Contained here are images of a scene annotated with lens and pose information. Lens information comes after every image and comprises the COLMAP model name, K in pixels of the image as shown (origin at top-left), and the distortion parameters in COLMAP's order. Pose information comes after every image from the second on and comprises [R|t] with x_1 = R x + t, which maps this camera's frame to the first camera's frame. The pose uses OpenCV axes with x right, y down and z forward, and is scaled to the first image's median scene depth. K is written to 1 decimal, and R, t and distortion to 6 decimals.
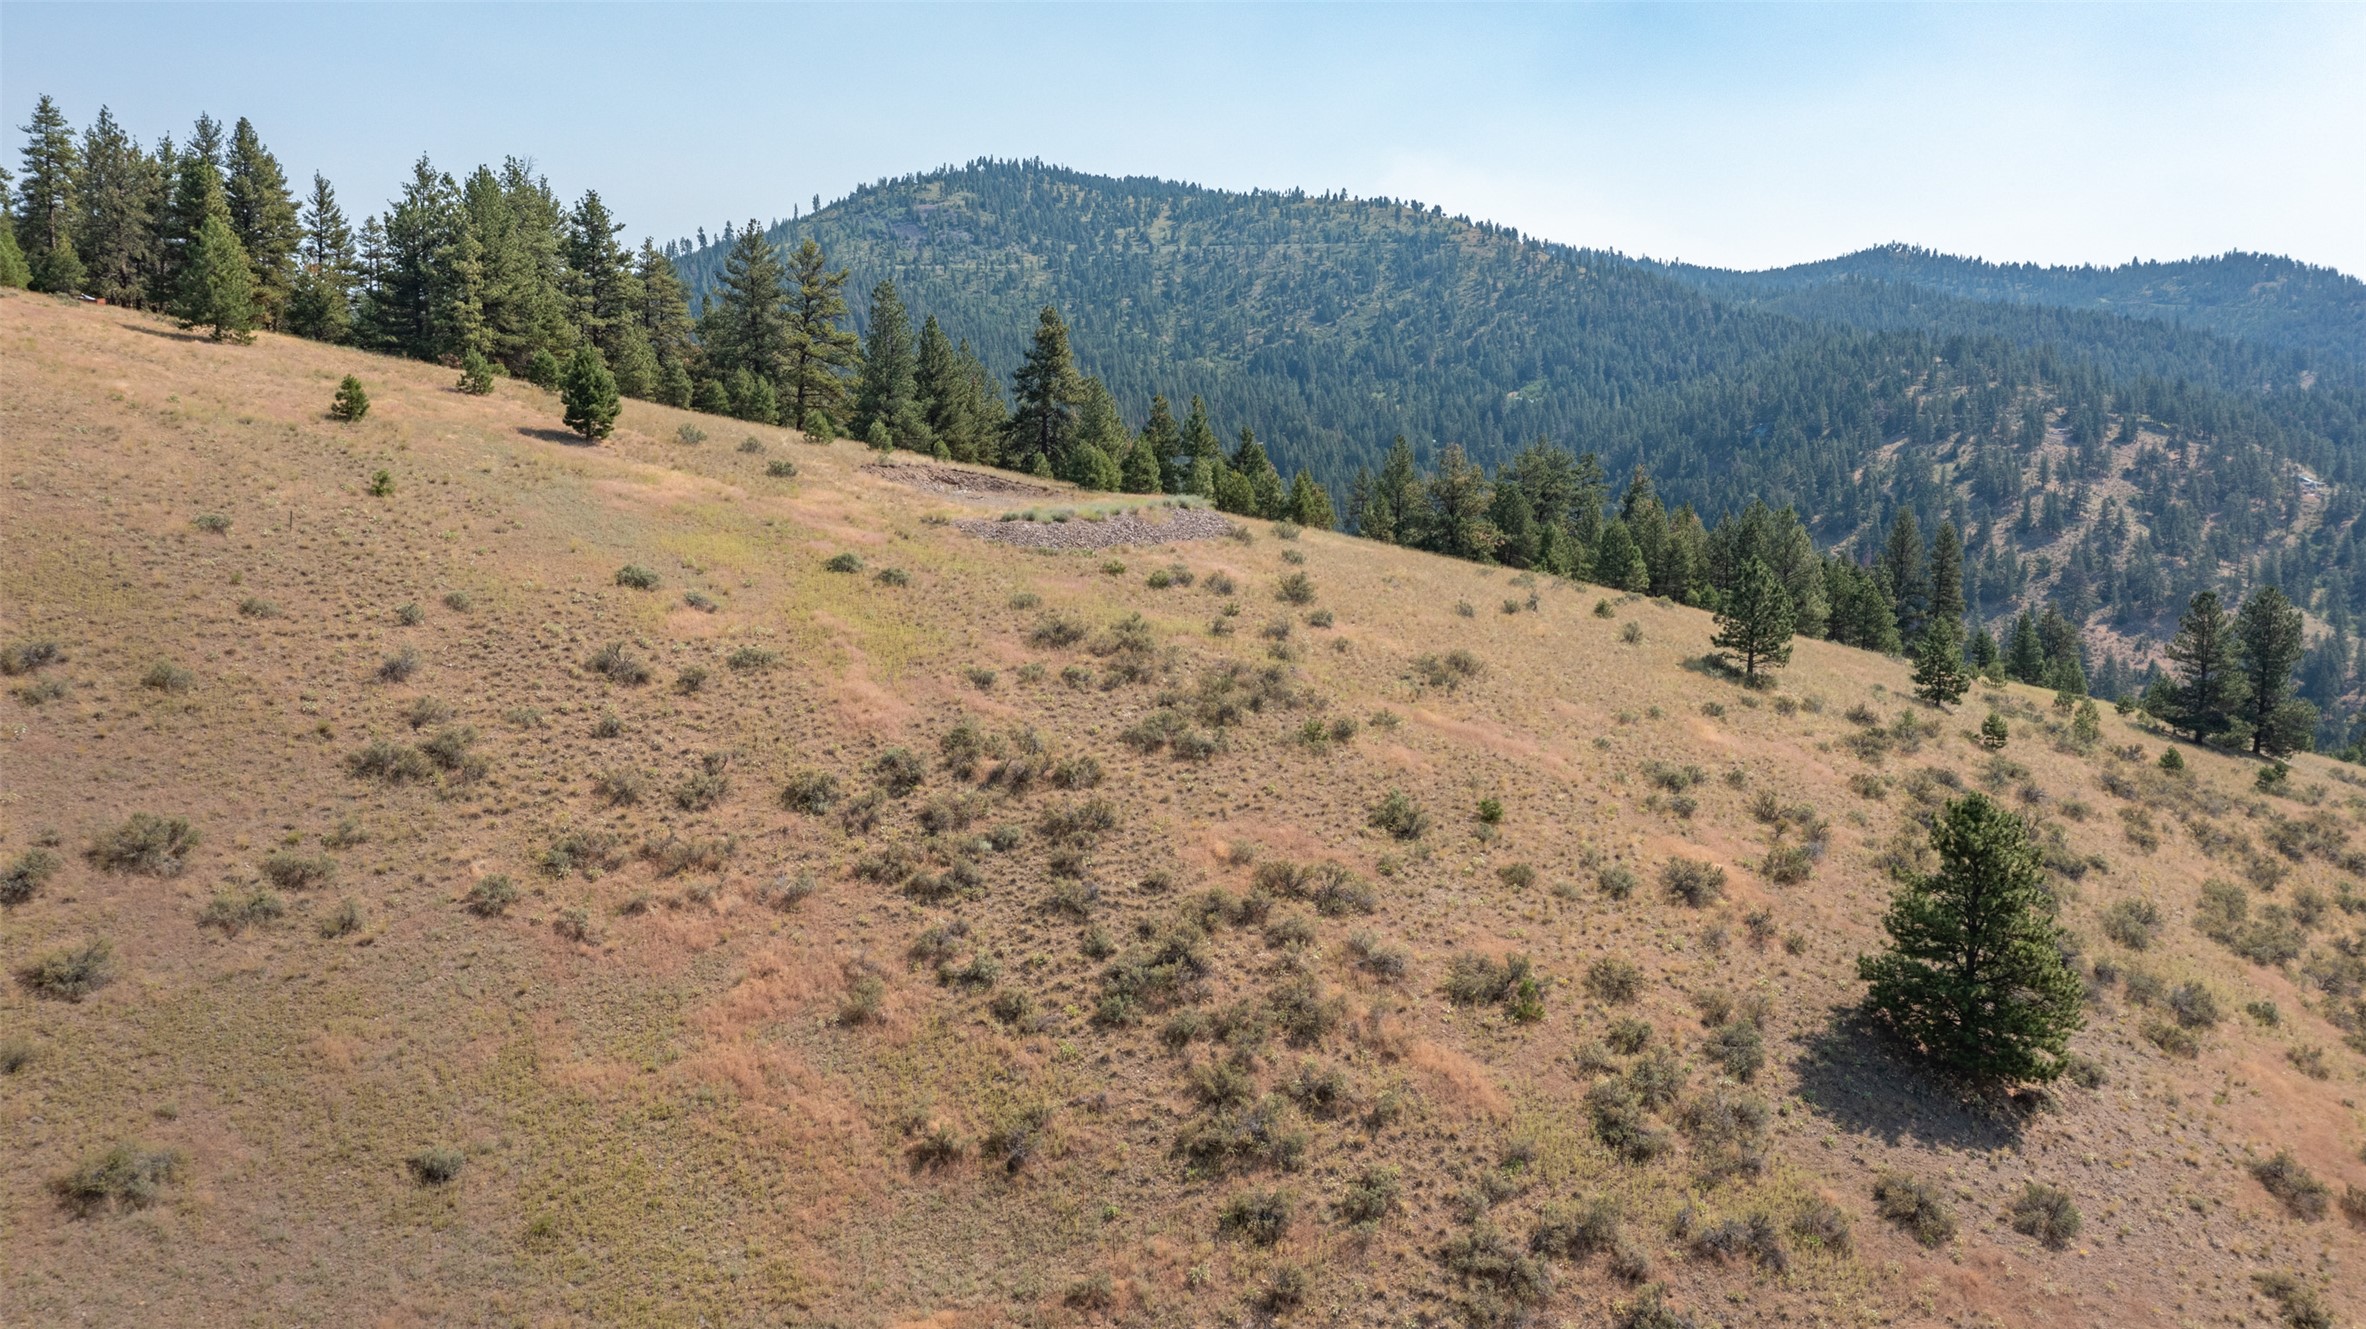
lens RADIAL K [[1857.8, 0, 1179.8], [0, 1857.8, 639.9], [0, 0, 1]] dist [-0.020153, 0.009980]
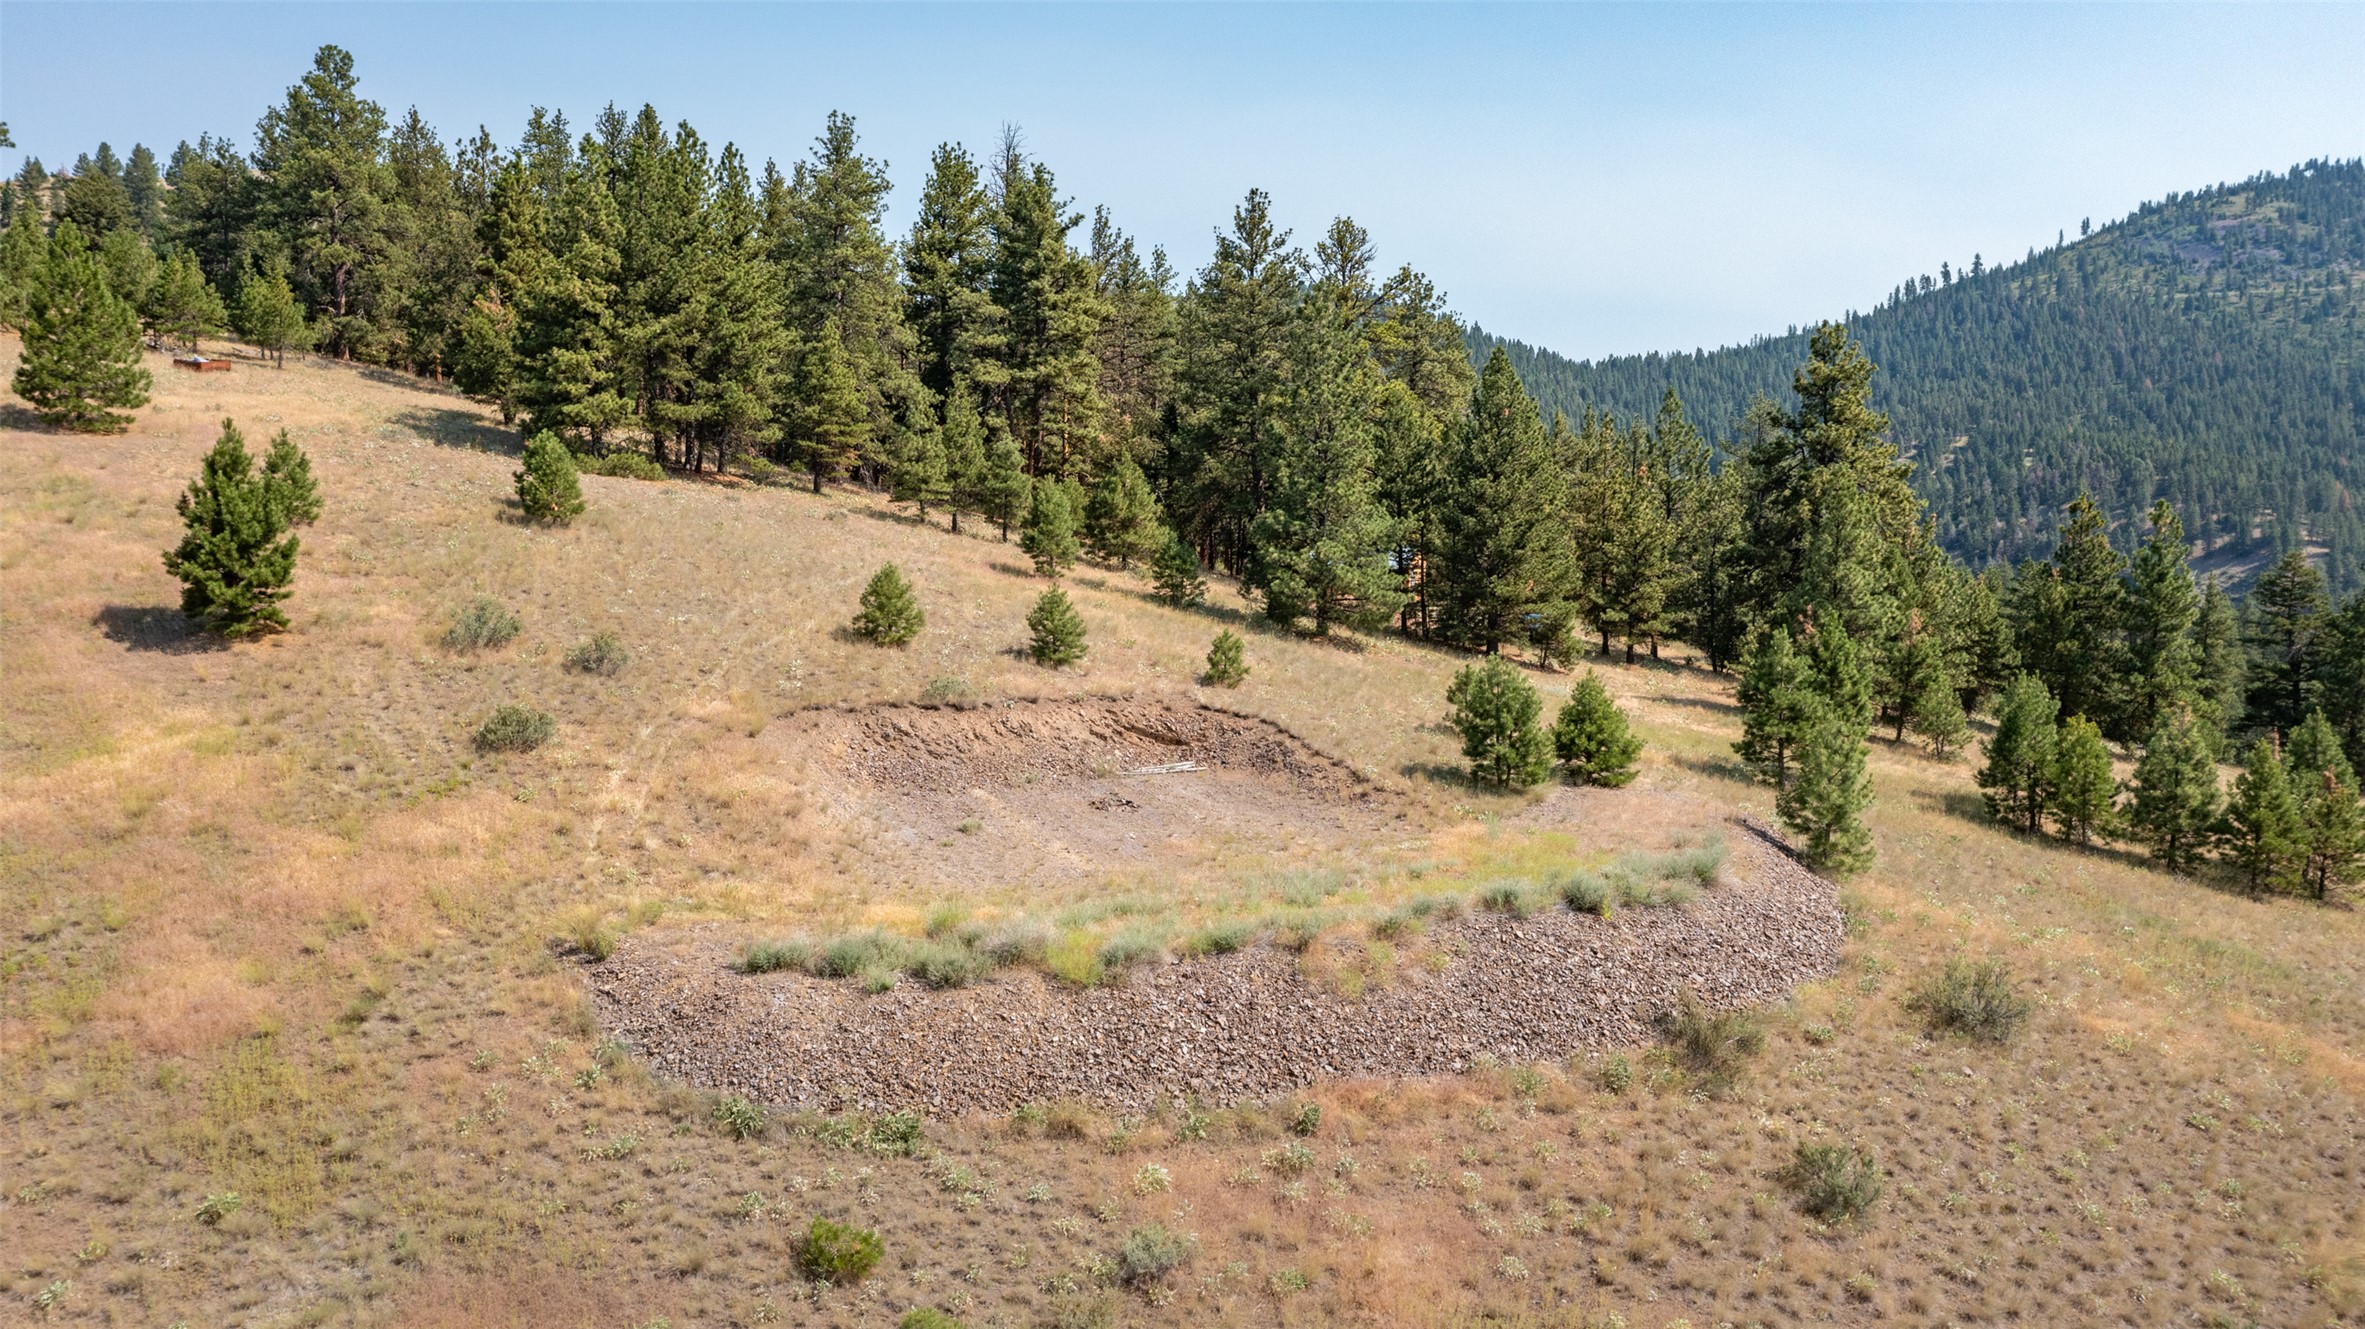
lens RADIAL K [[1857.0, 0, 1182.9], [0, 1857.0, 662.8], [0, 0, 1]] dist [-0.020153, 0.009980]
pose [[0.792223, 0.068441, -0.606382, 0.019406], [-0.076469, 0.996992, 0.012623, -0.015969], [0.605421, 0.036370, 0.795074, 0.100978]]
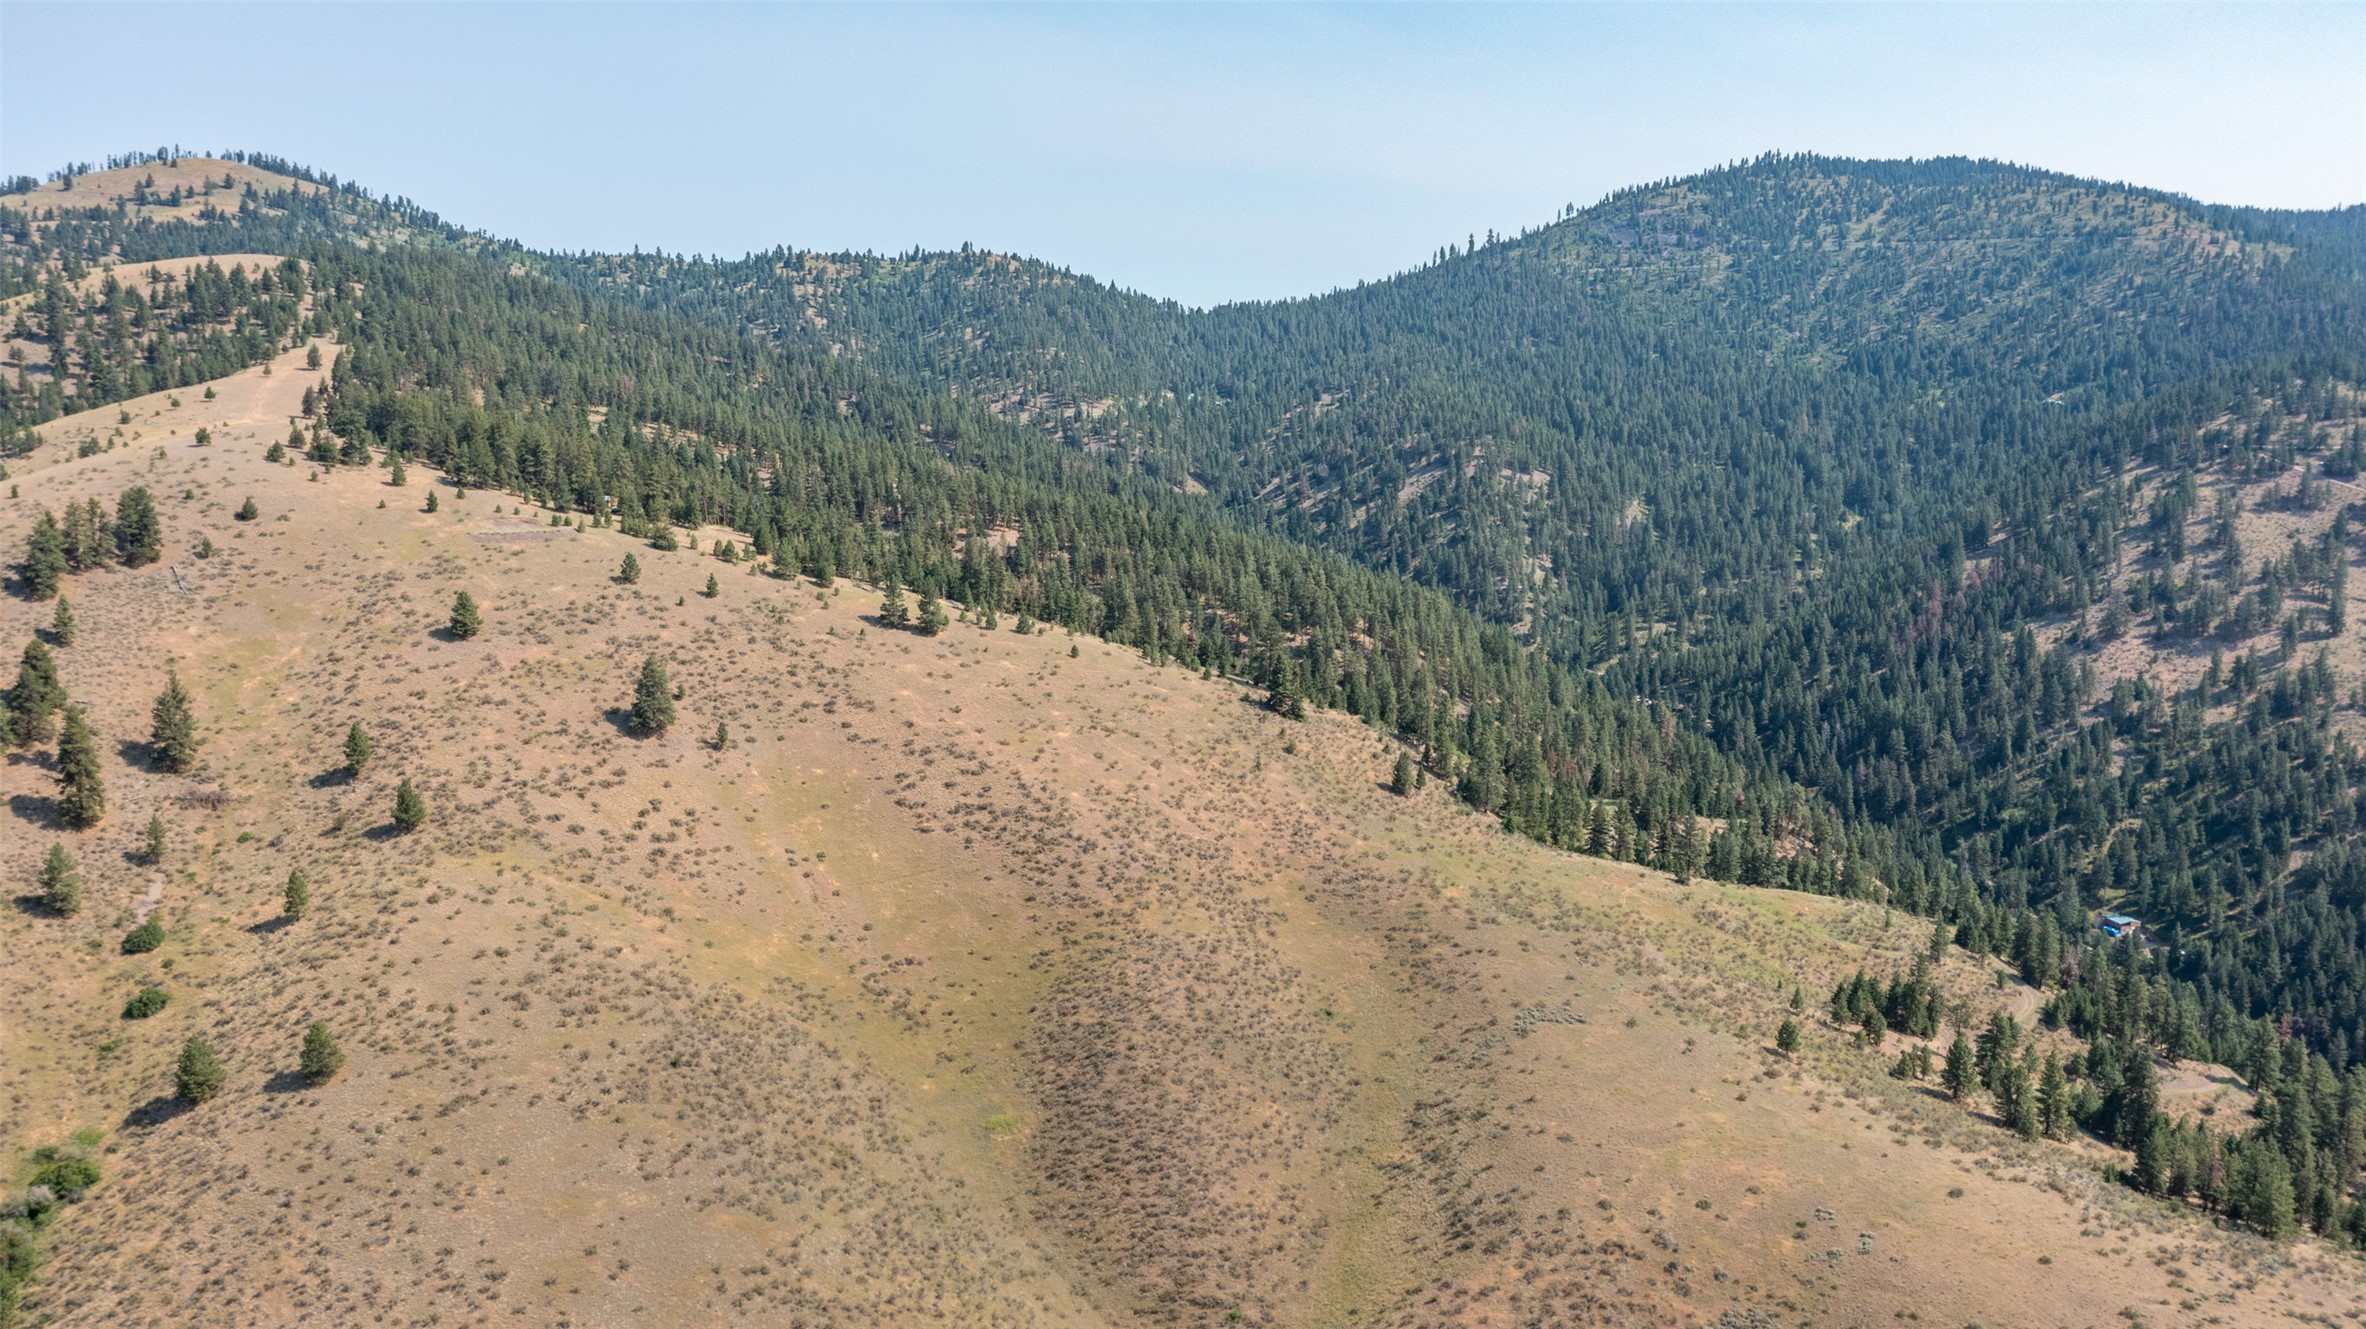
lens RADIAL K [[1857.8, 0, 1185.6], [0, 1857.8, 666.7], [0, 0, 1]] dist [-0.020153, 0.009980]
pose [[0.837109, 0.101145, -0.537603, 0.506564], [-0.073682, 0.994650, 0.072403, -0.025542], [0.542050, -0.020998, 0.840084, -0.254257]]
